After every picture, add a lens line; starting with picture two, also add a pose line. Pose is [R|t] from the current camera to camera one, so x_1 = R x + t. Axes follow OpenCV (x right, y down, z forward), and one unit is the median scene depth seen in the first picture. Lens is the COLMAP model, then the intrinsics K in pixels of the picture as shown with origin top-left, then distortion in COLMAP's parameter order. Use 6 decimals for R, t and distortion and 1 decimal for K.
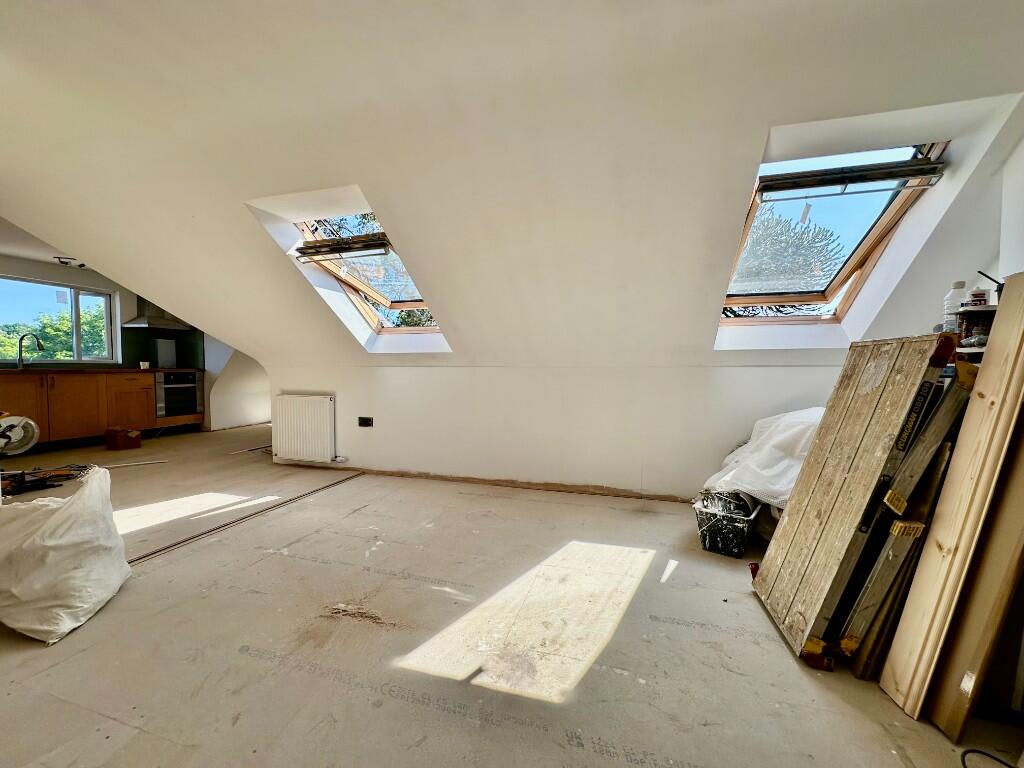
lens RADIAL K [[409.1, 0, 512.0], [0, 409.1, 384.0], [0, 0, 1]] dist [0.001260, 0.000242]
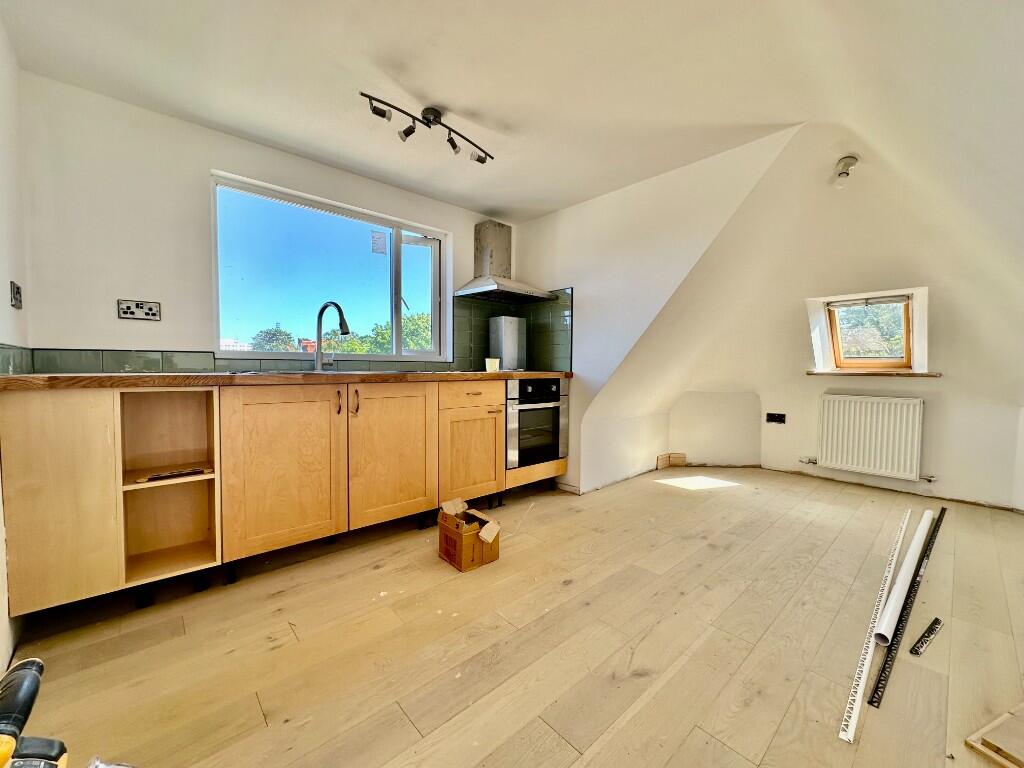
lens RADIAL K [[409.1, 0, 512.0], [0, 409.1, 384.0], [0, 0, 1]] dist [0.001260, 0.000242]
pose [[0.858323, 0.027452, -0.512375, -0.593743], [-0.027992, 0.999586, 0.006665, -0.025503], [0.512345, 0.008622, 0.858736, 0.559963]]
